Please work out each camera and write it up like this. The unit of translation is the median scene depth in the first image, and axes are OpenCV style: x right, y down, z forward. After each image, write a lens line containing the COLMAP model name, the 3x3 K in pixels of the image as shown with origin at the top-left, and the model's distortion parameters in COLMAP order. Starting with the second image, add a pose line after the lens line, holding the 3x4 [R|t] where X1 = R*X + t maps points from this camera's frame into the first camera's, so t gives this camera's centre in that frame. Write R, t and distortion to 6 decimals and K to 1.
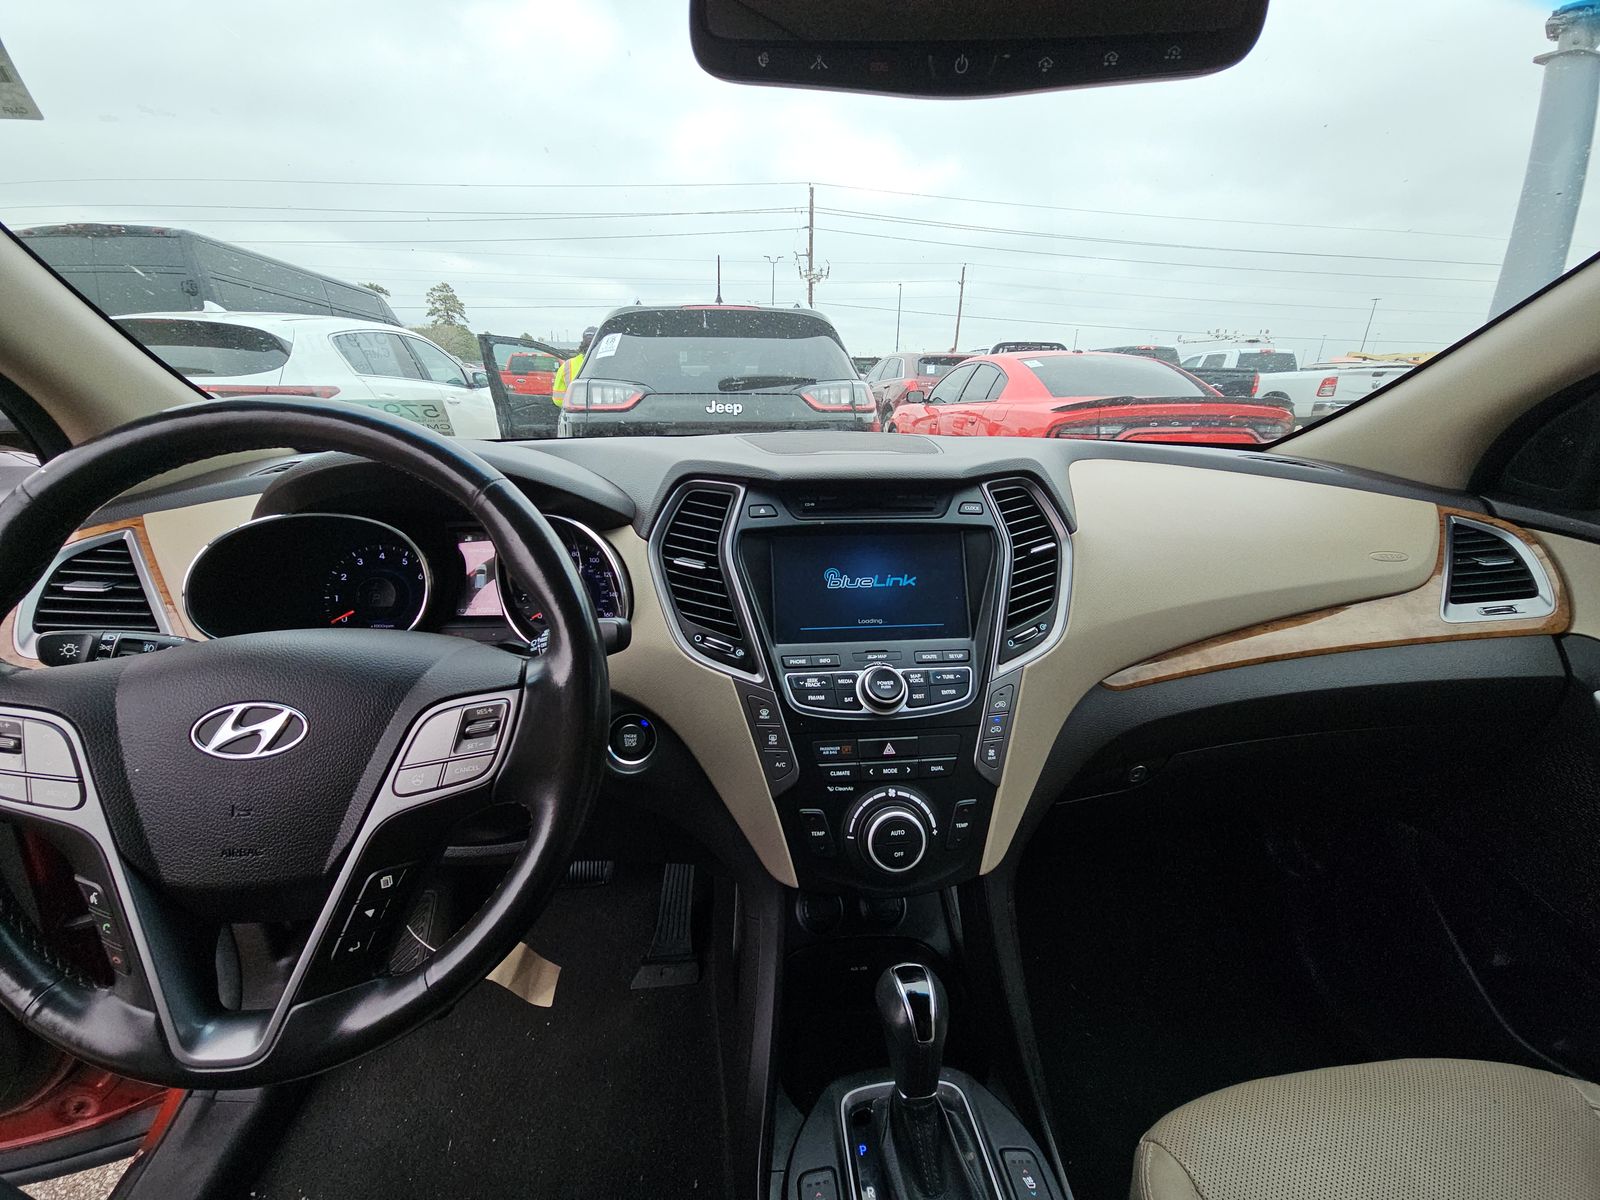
lens RADIAL K [[675.9, 0, 784.3], [0, 675.9, 608.9], [0, 0, 1]] dist [0.012671, -0.016041]
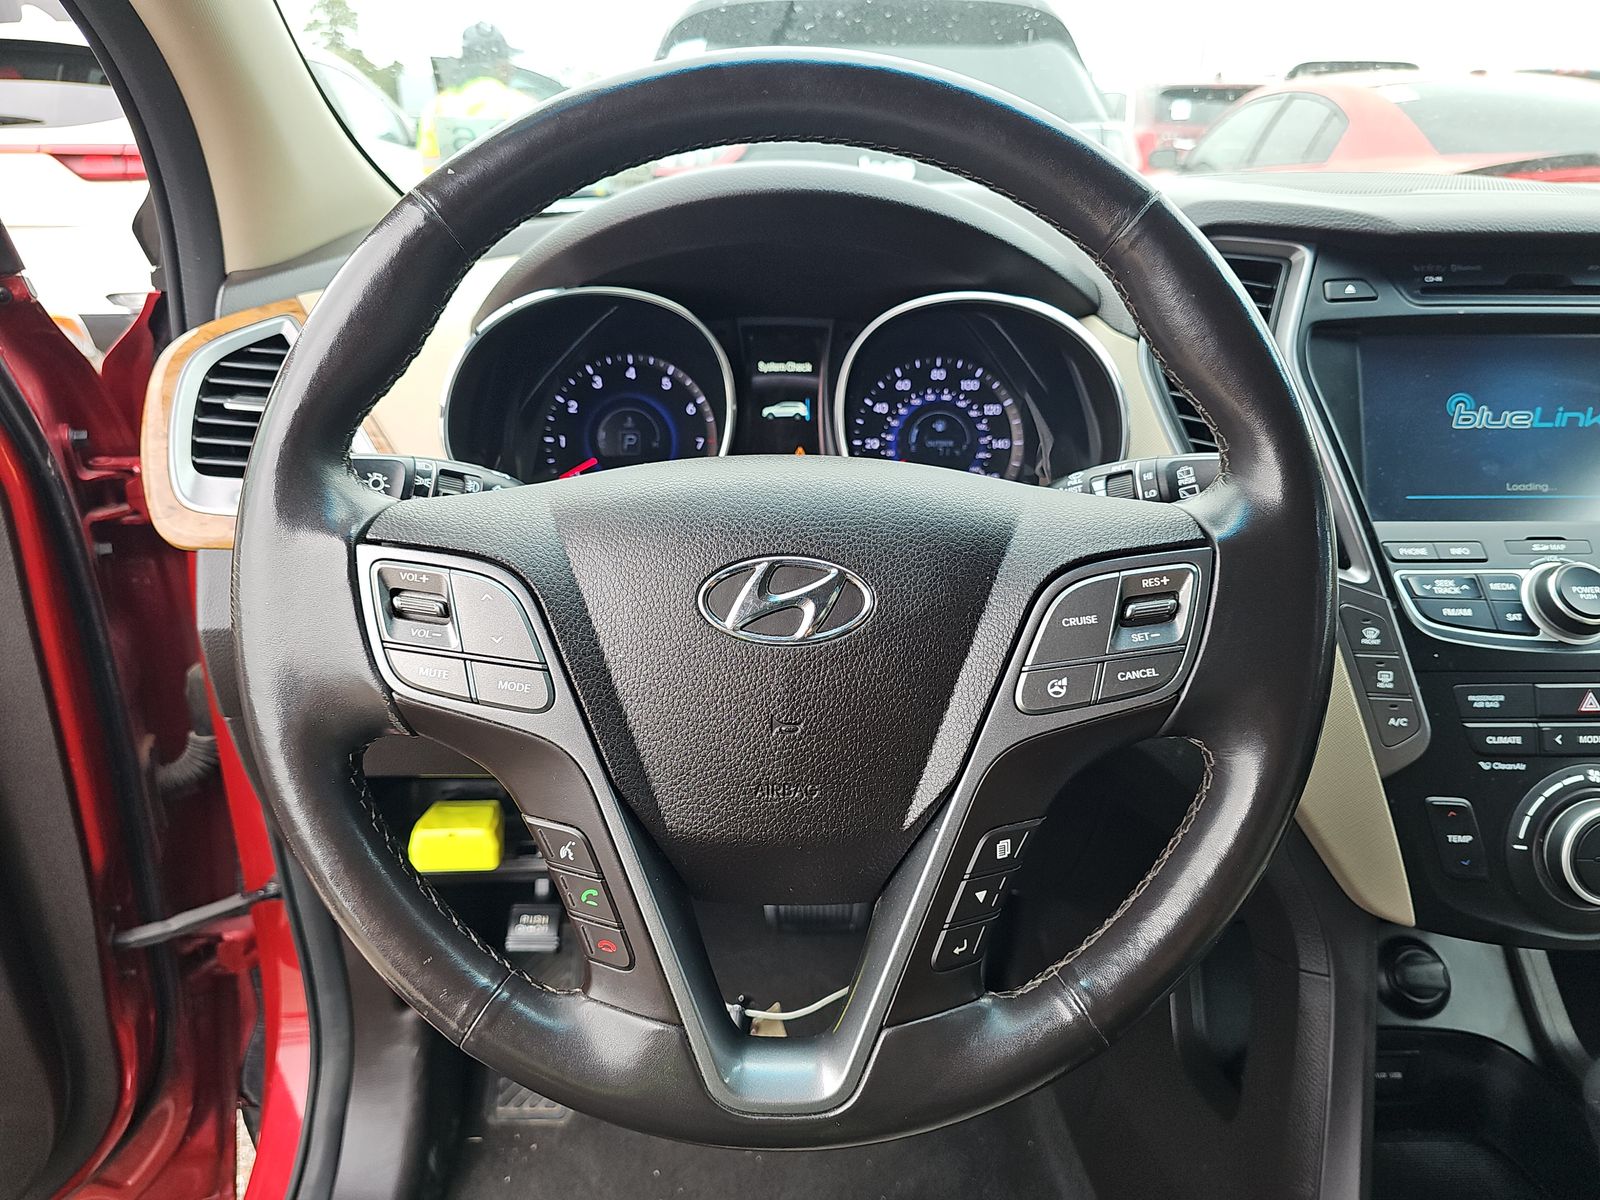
lens RADIAL K [[1127.2, 0, 800.0], [0, 1127.2, 600.0], [0, 0, 1]] dist [0.028816, -0.065413]
pose [[0.995036, 0.028846, -0.095246, -0.422843], [-0.022436, 0.997454, 0.067695, 0.067791], [0.096956, -0.065221, 0.993149, -0.020513]]
